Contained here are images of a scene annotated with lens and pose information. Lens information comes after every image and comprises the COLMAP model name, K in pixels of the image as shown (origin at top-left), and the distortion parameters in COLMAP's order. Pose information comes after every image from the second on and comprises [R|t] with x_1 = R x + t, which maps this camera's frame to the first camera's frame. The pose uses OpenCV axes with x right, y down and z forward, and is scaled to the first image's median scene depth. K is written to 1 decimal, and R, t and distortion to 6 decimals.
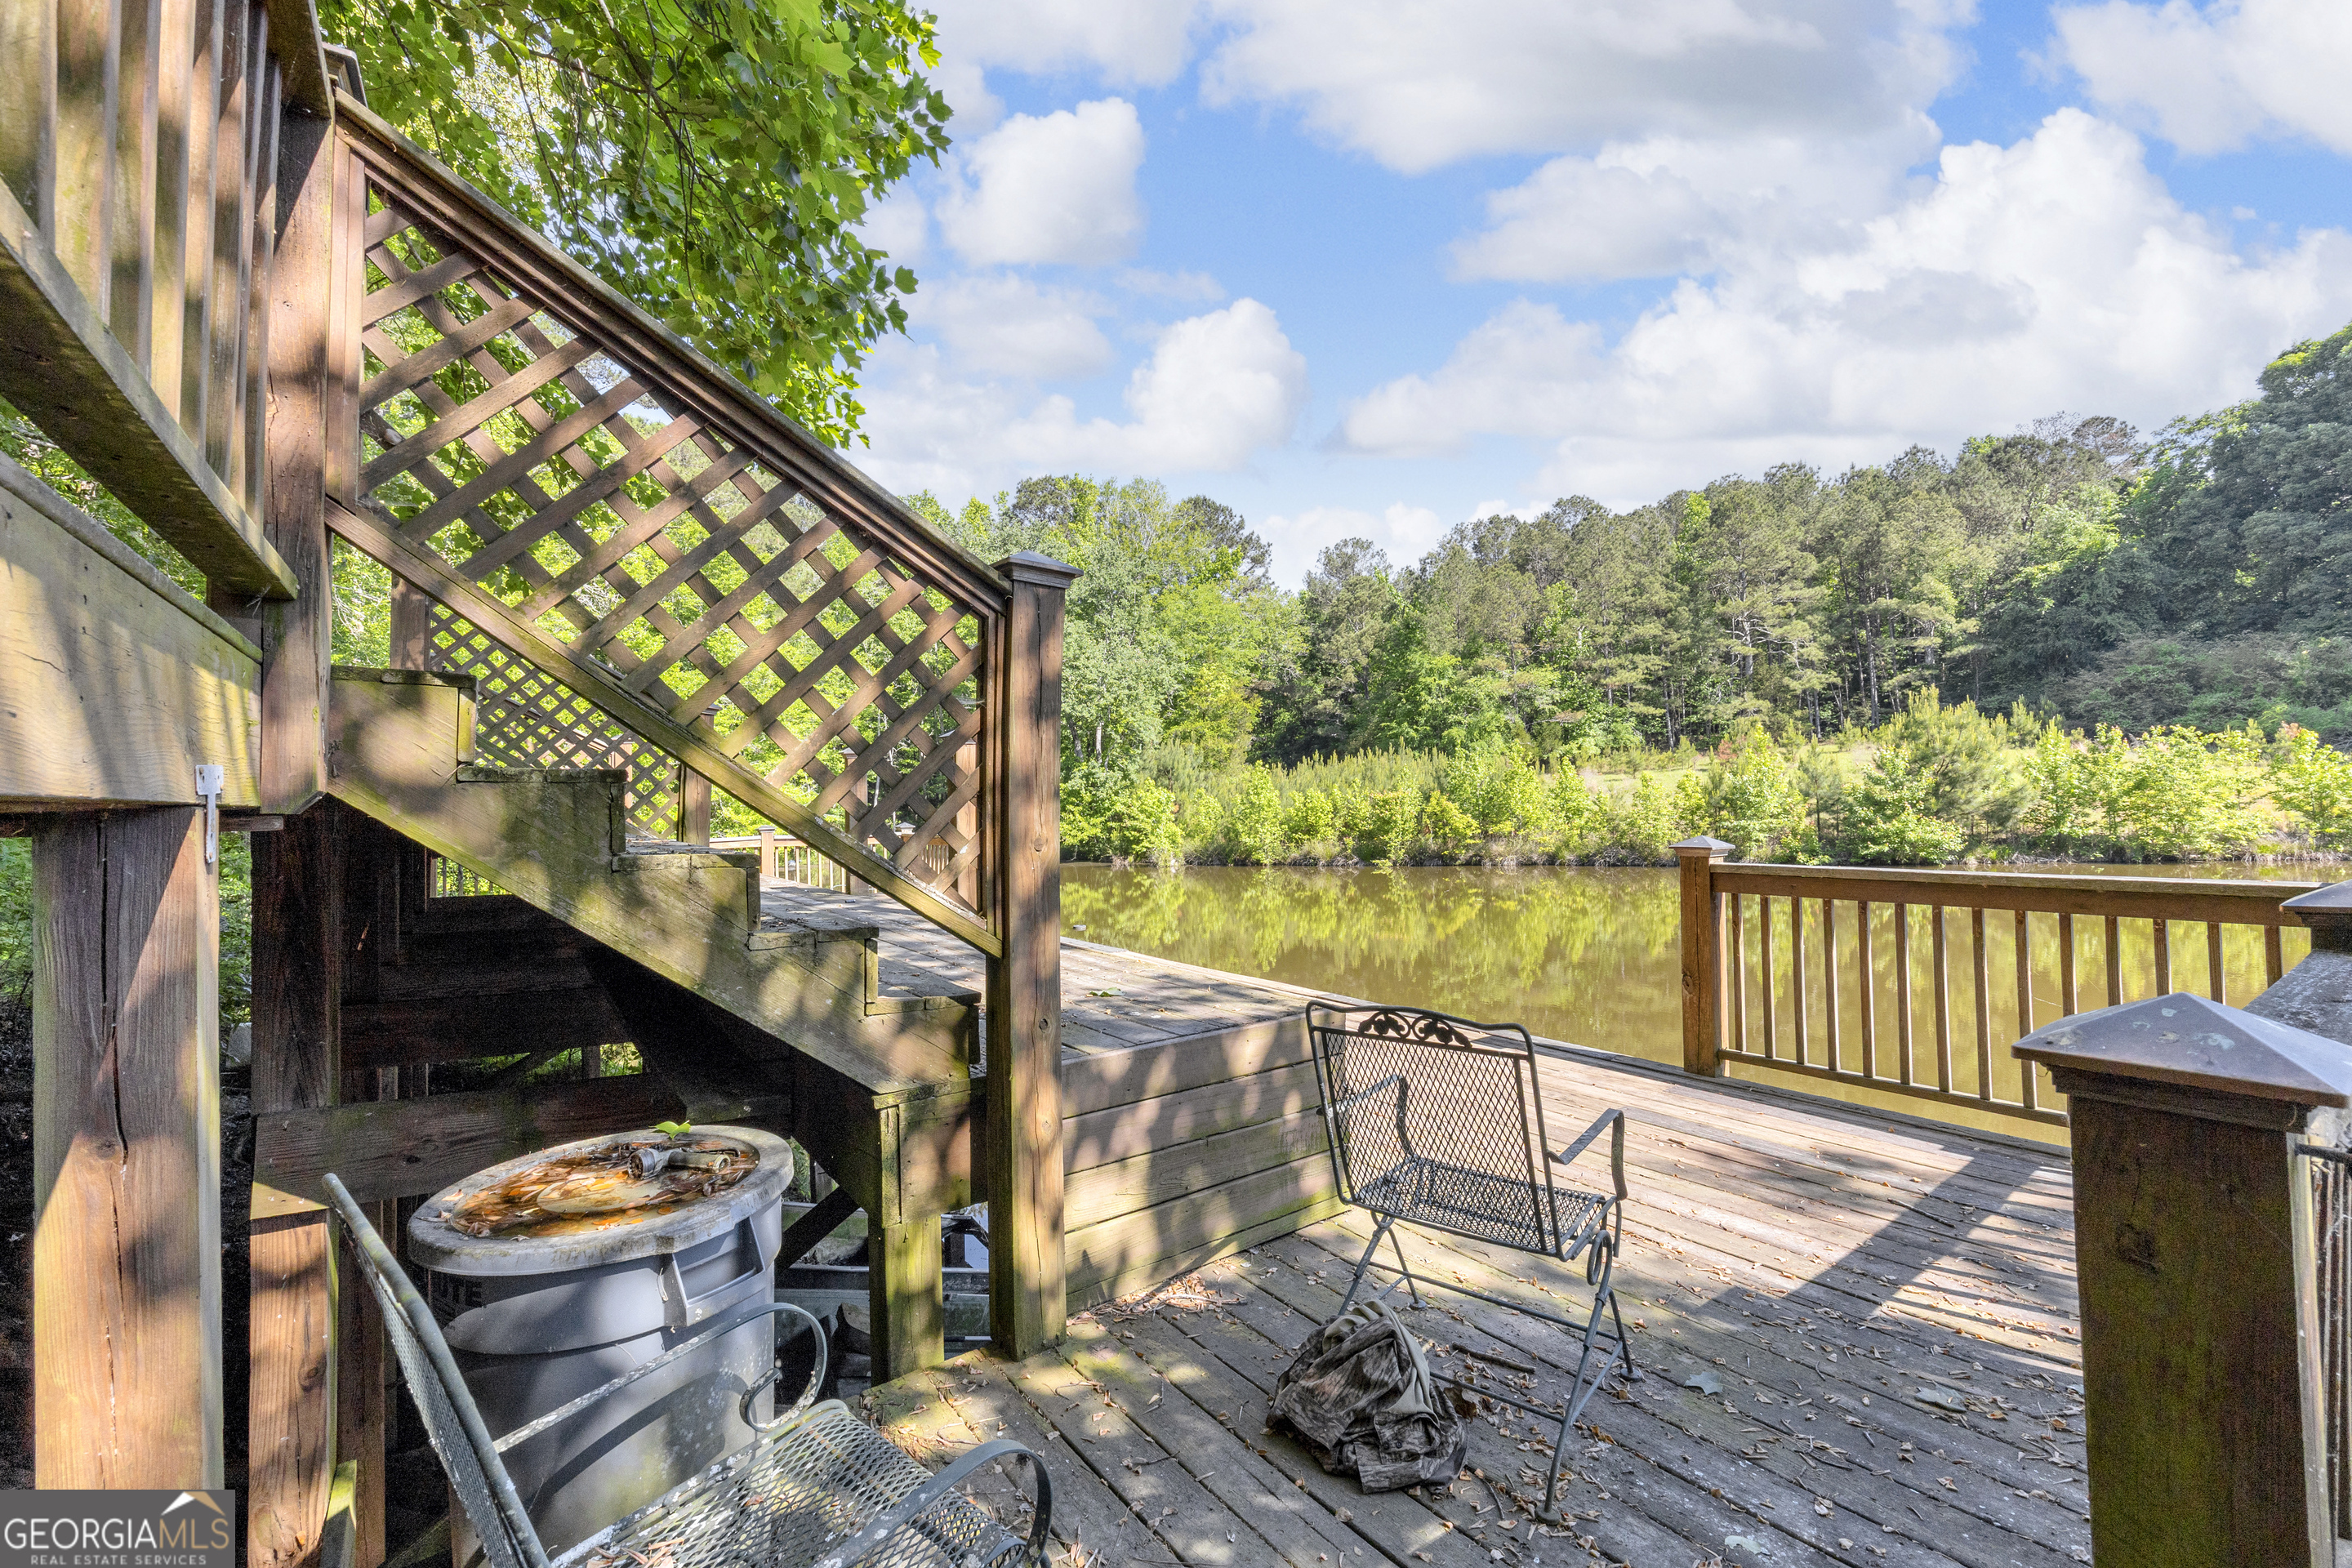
lens RADIAL K [[965.4, 0, 1175.8], [0, 965.4, 771.7], [0, 0, 1]] dist [0.002860, -0.004120]
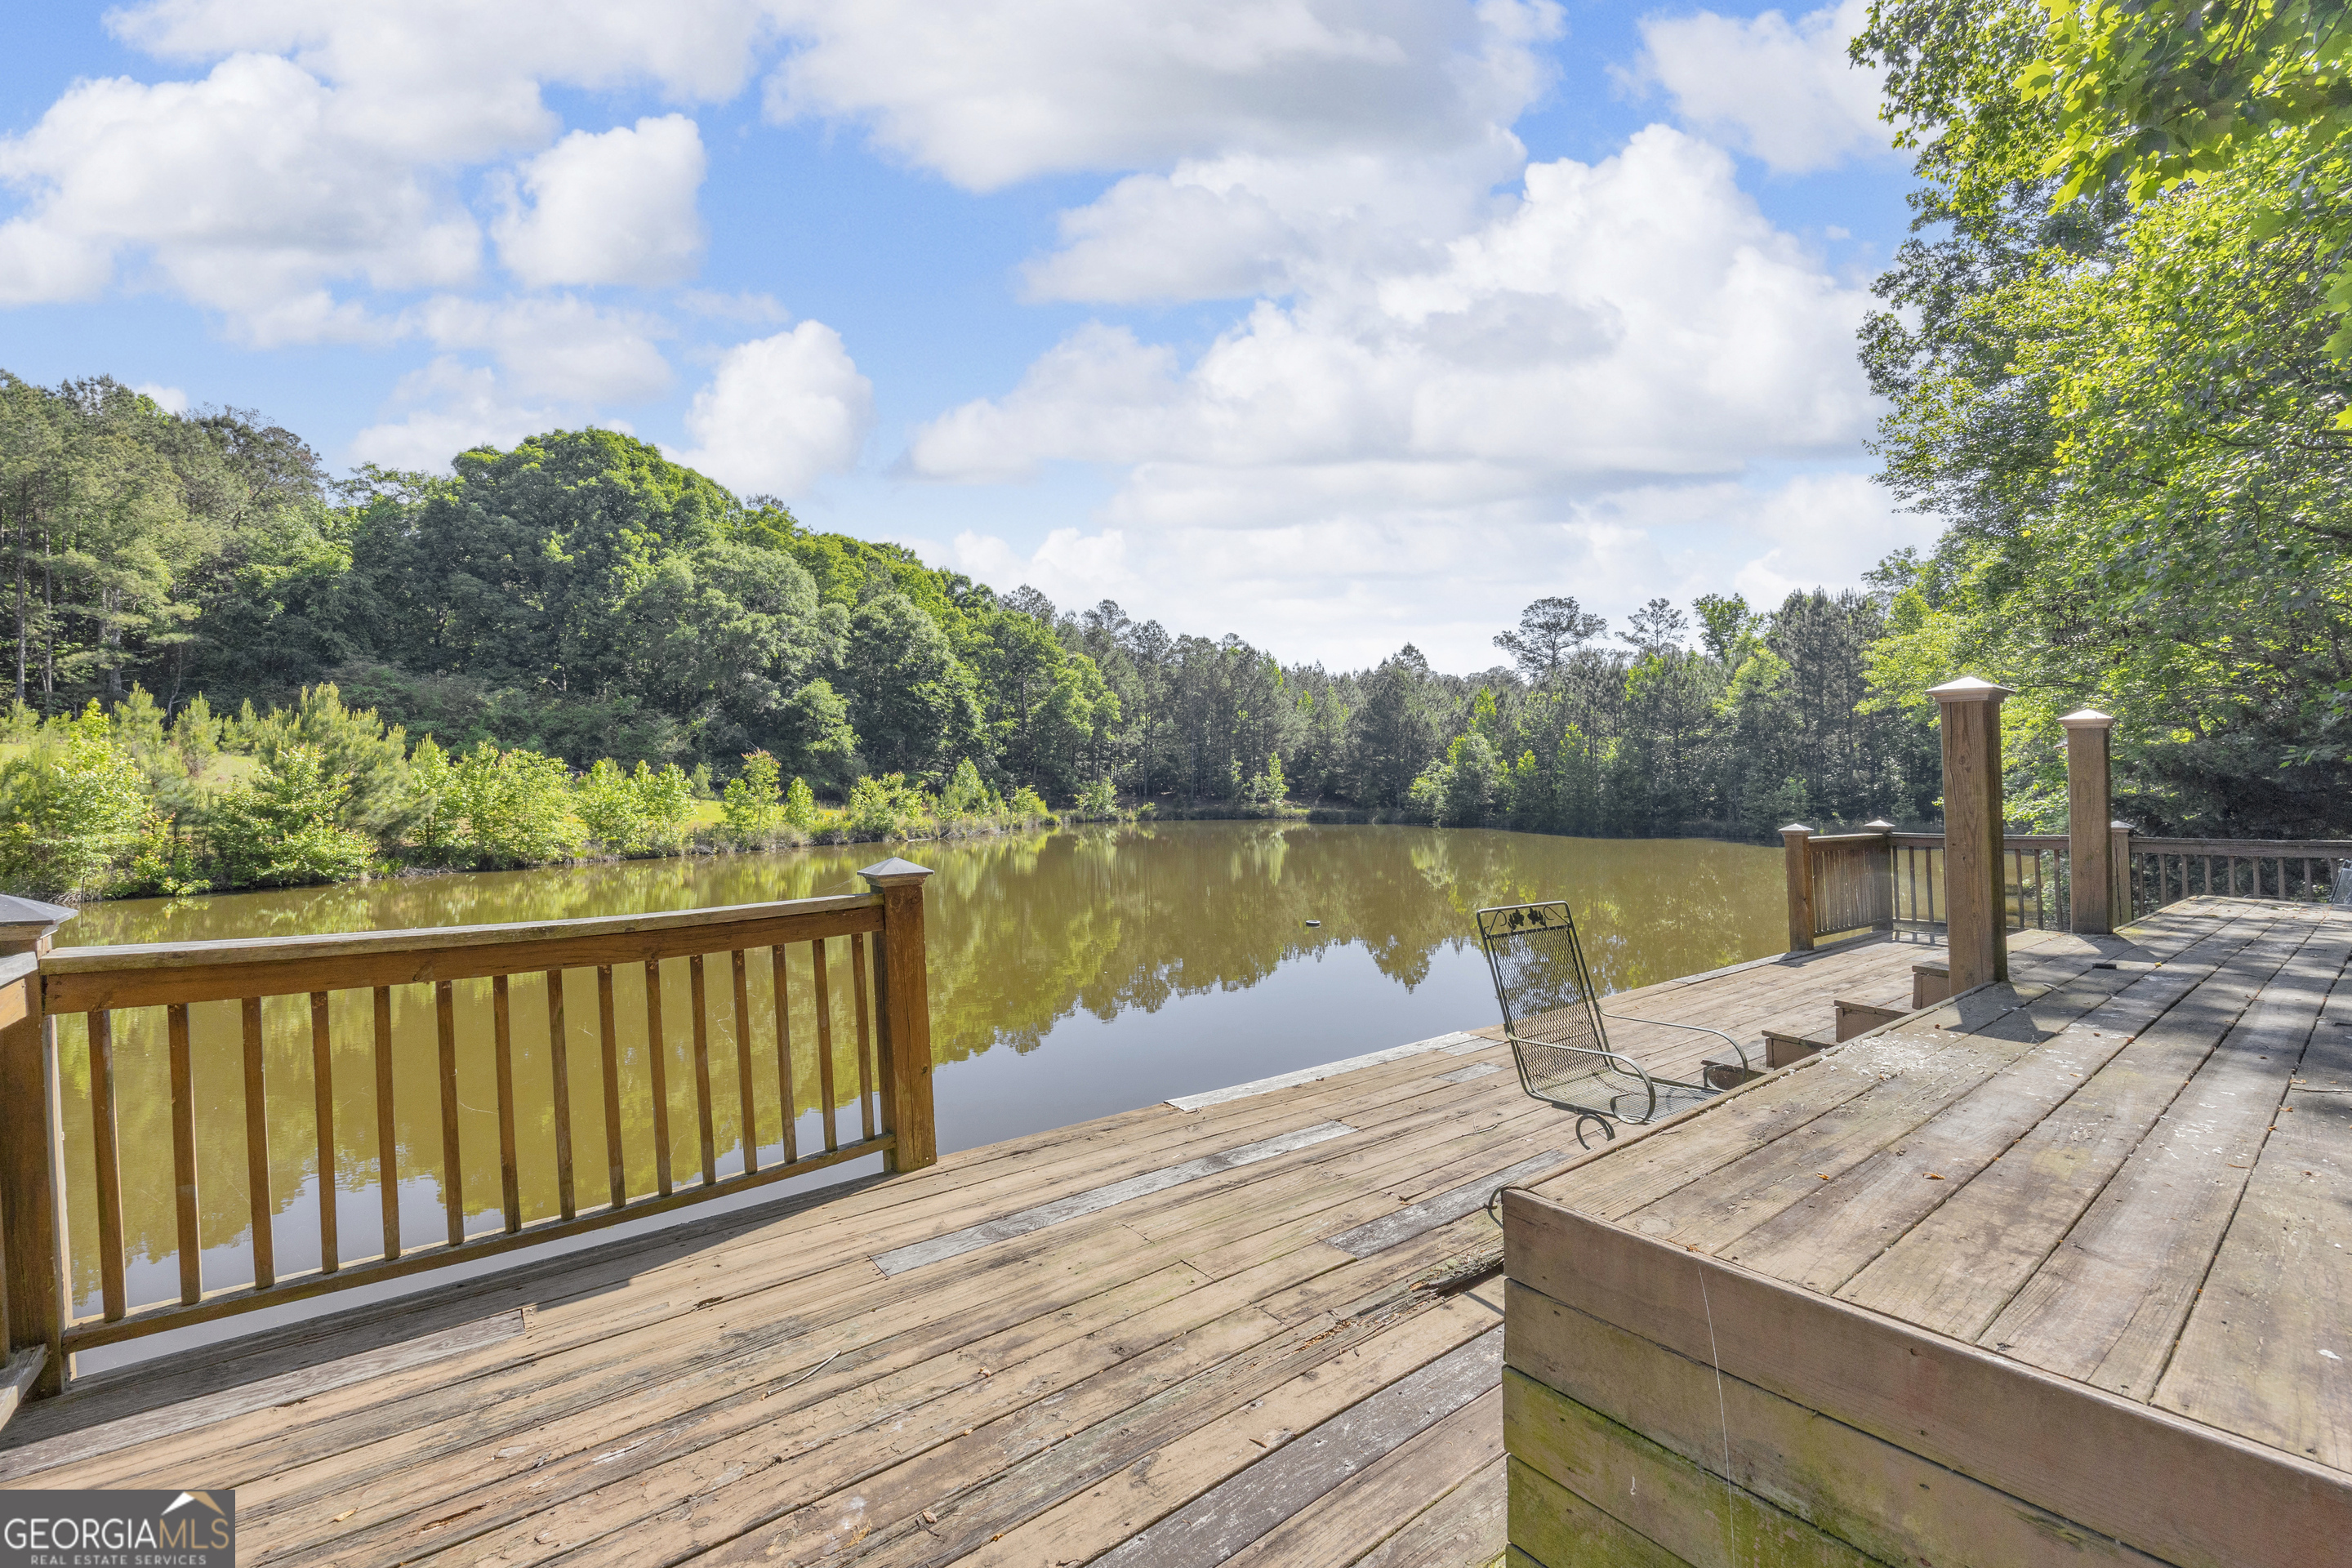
lens RADIAL K [[962.9, 0, 1171.3], [0, 962.9, 774.1], [0, 0, 1]] dist [-0.002018, 0.000023]
pose [[-0.048925, 0.052432, 0.997425, -0.096638], [-0.040554, 0.997693, -0.054436, 0.008074], [-0.997979, -0.043113, -0.046686, 0.171026]]
